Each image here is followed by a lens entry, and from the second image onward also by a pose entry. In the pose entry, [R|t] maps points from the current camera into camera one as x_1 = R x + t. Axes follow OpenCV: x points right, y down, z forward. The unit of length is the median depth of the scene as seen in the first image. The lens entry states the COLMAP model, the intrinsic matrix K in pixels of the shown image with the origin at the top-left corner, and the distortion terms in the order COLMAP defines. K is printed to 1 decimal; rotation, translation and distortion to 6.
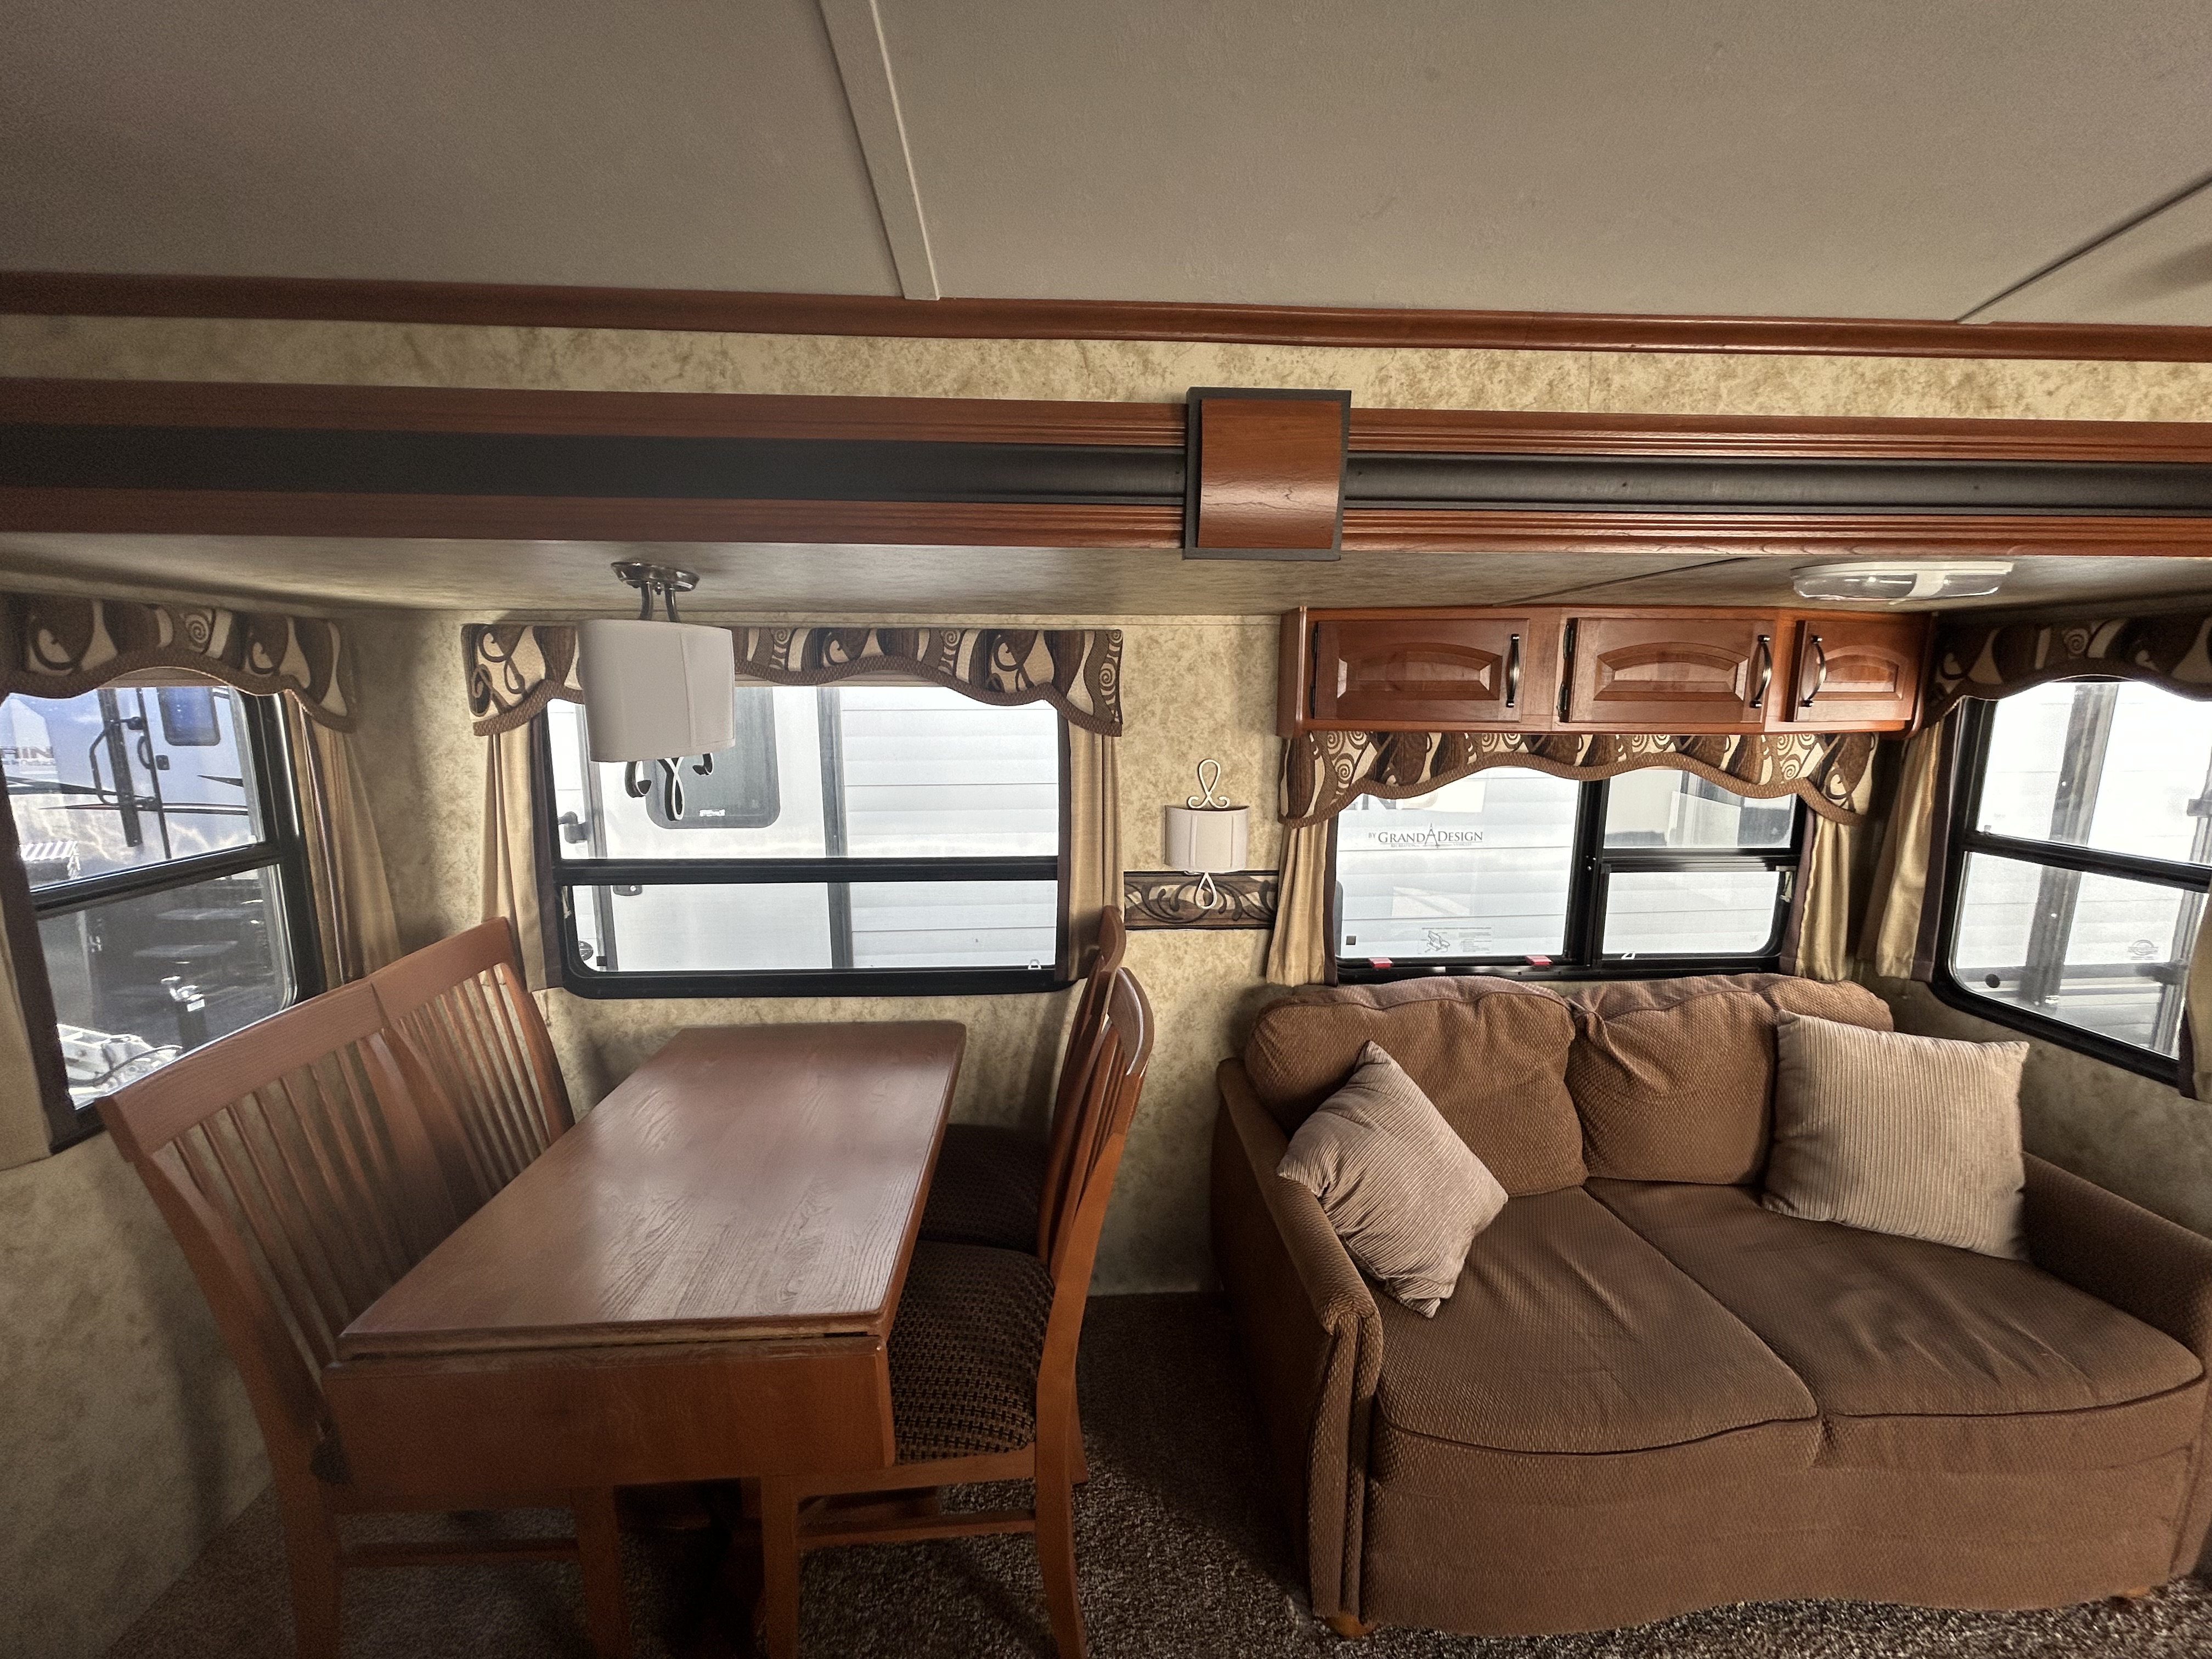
lens RADIAL K [[898.9, 0, 1107.4], [0, 898.9, 826.6], [0, 0, 1]] dist [0.005822, -0.000094]
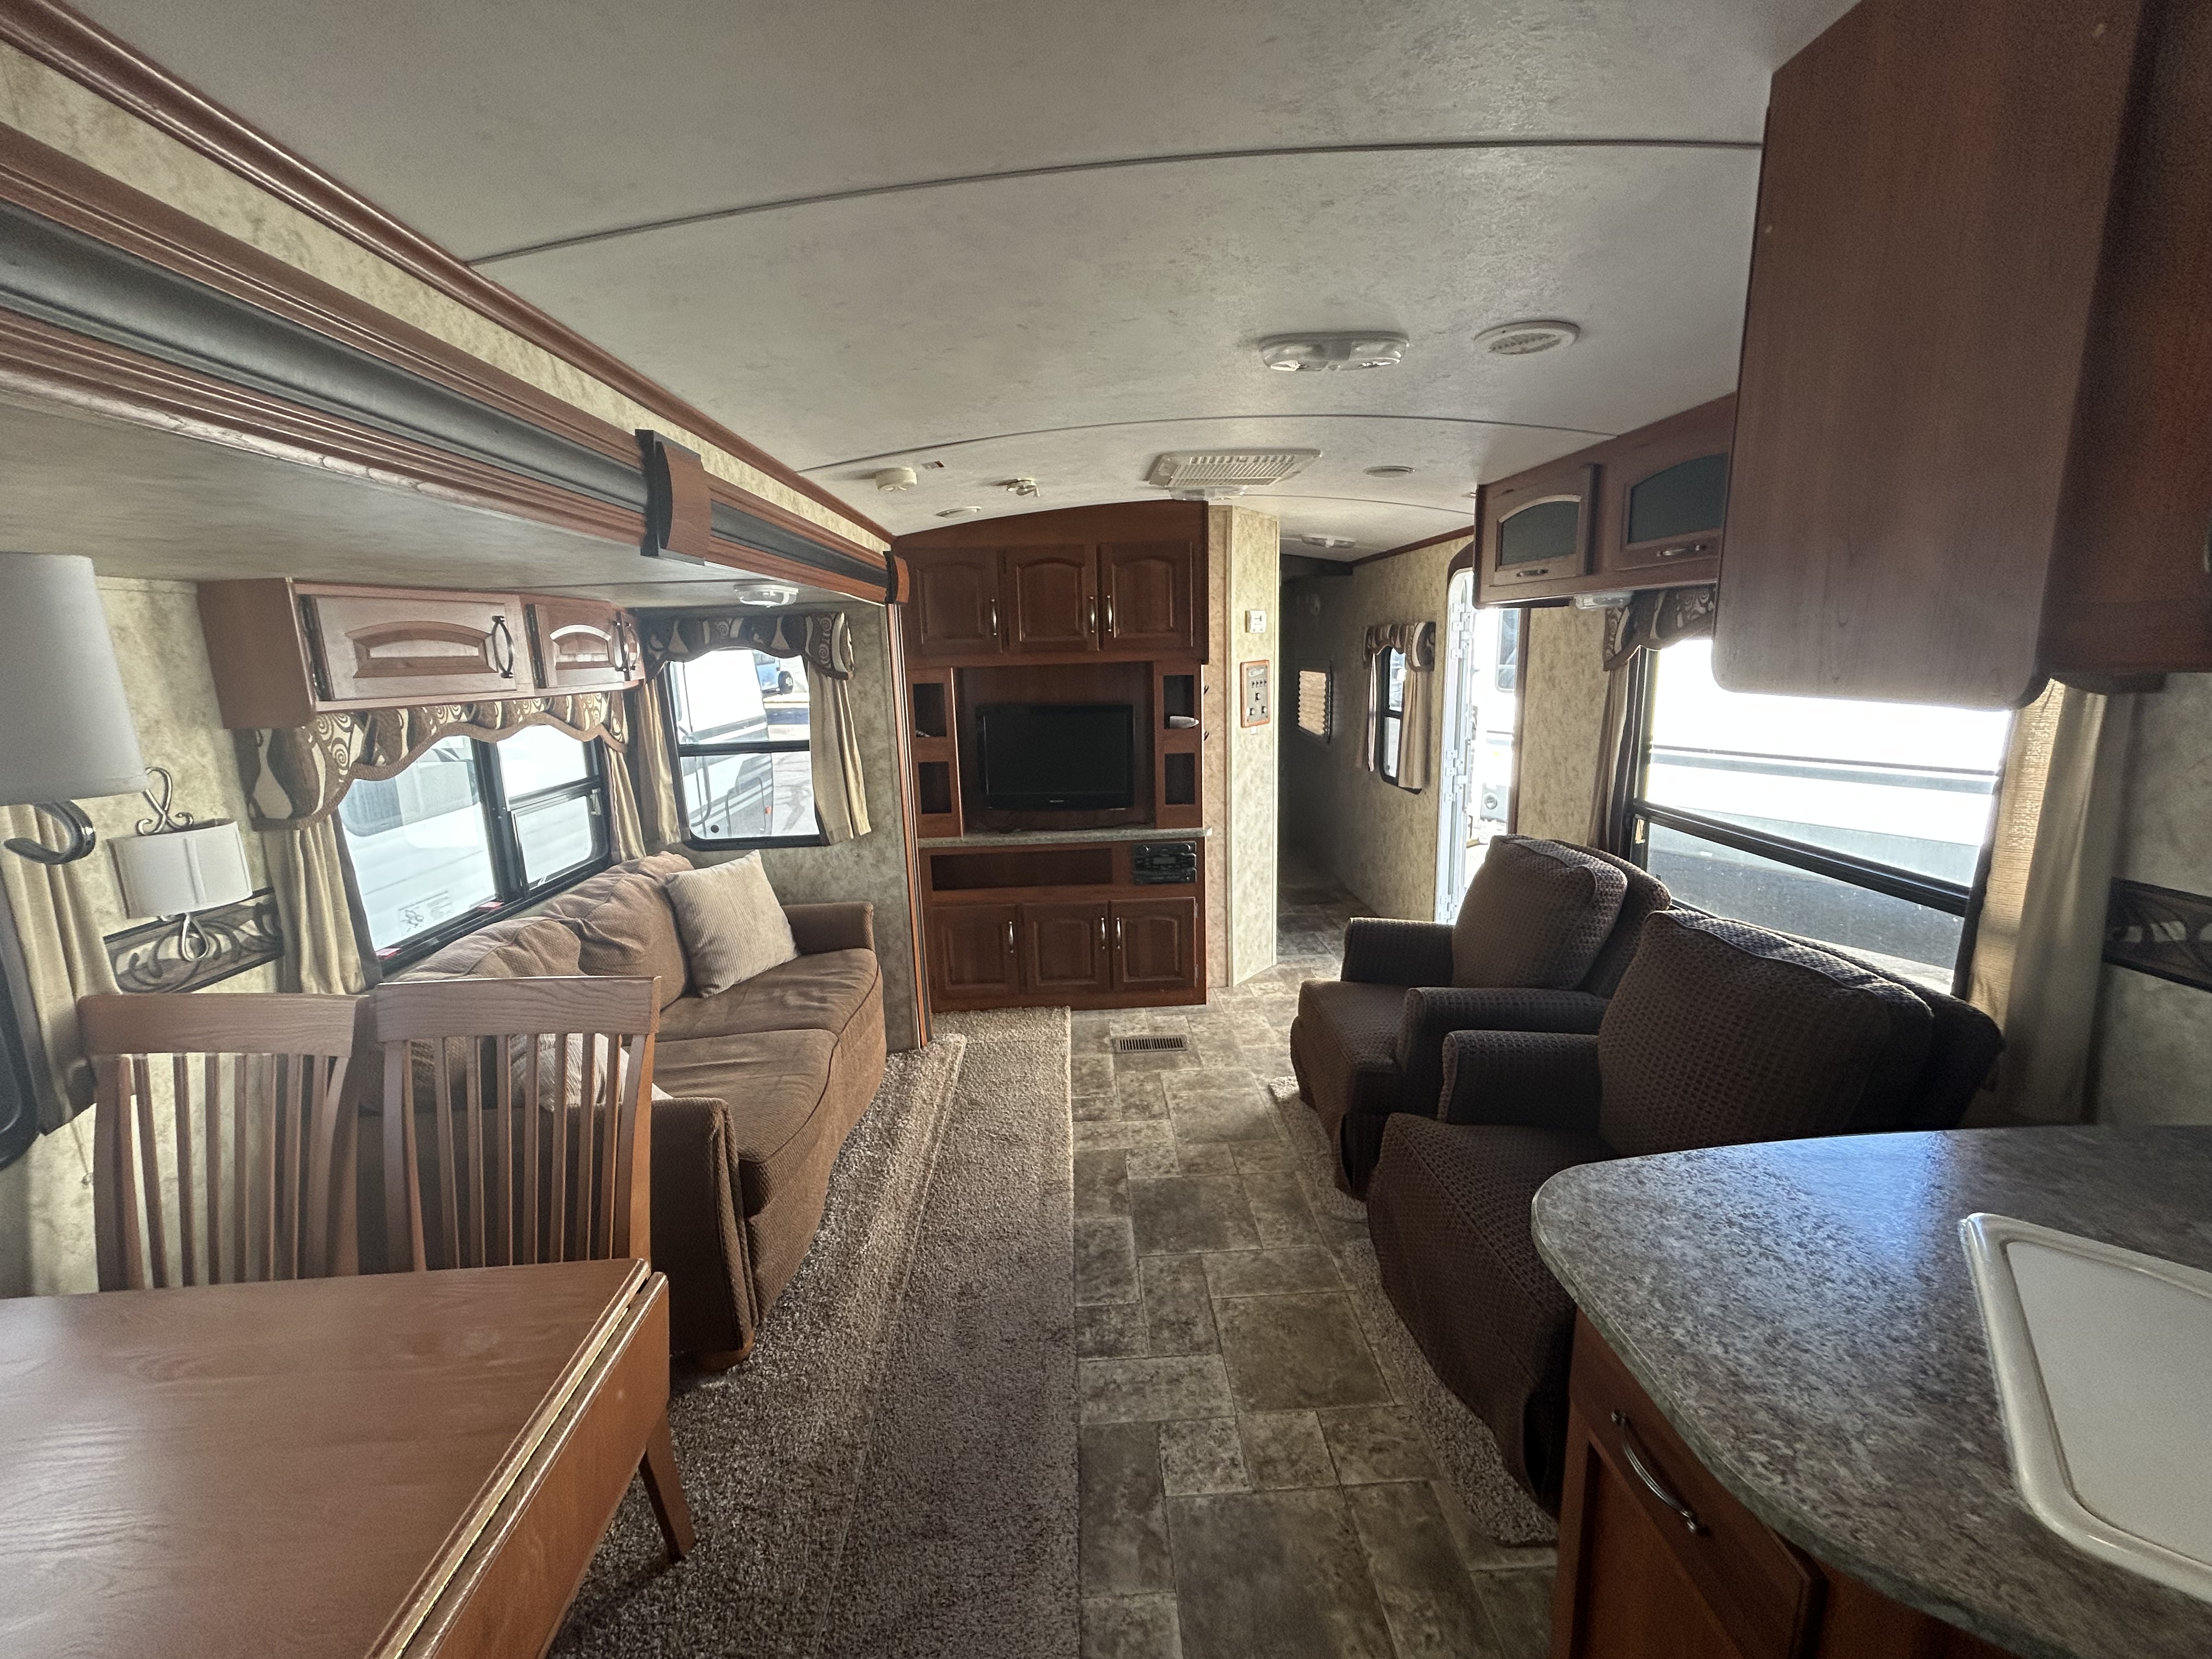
lens RADIAL K [[898.9, 0, 1109.6], [0, 898.9, 825.6], [0, 0, 1]] dist [0.005822, -0.000094]
pose [[0.013716, -0.200485, 0.979601, -0.644707], [0.192463, 0.961903, 0.194168, -0.020621], [-0.981208, 0.185874, 0.051779, 0.176261]]
